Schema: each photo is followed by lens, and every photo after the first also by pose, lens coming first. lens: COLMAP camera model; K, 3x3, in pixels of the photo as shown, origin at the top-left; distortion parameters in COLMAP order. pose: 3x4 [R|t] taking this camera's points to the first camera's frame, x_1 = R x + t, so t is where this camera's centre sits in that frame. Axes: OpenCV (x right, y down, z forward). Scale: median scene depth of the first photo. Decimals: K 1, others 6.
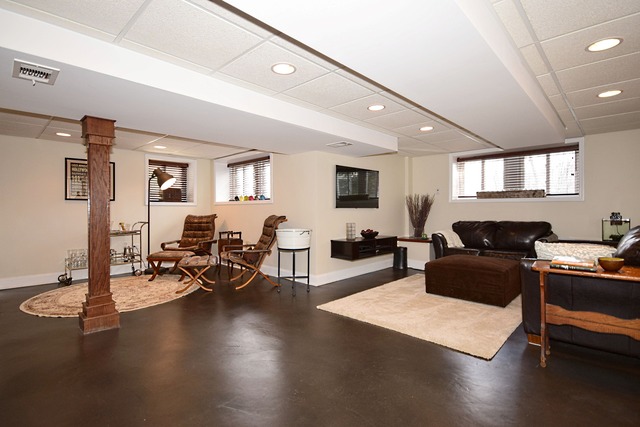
lens RADIAL K [[309.6, 0, 320.0], [0, 309.6, 213.5], [0, 0, 1]] dist [-0.000816, 0.000013]
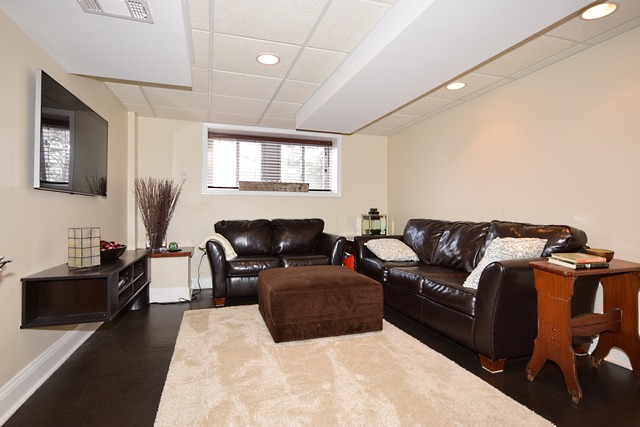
lens RADIAL K [[339.7, 0, 320.0], [0, 339.7, 213.5], [0, 0, 1]] dist [-0.000943, -0.000603]
pose [[0.481239, -0.001461, 0.876588, -0.125701], [0.006446, 0.999977, -0.001873, 0.012021], [-0.876566, 0.006552, 0.481238, 0.454089]]
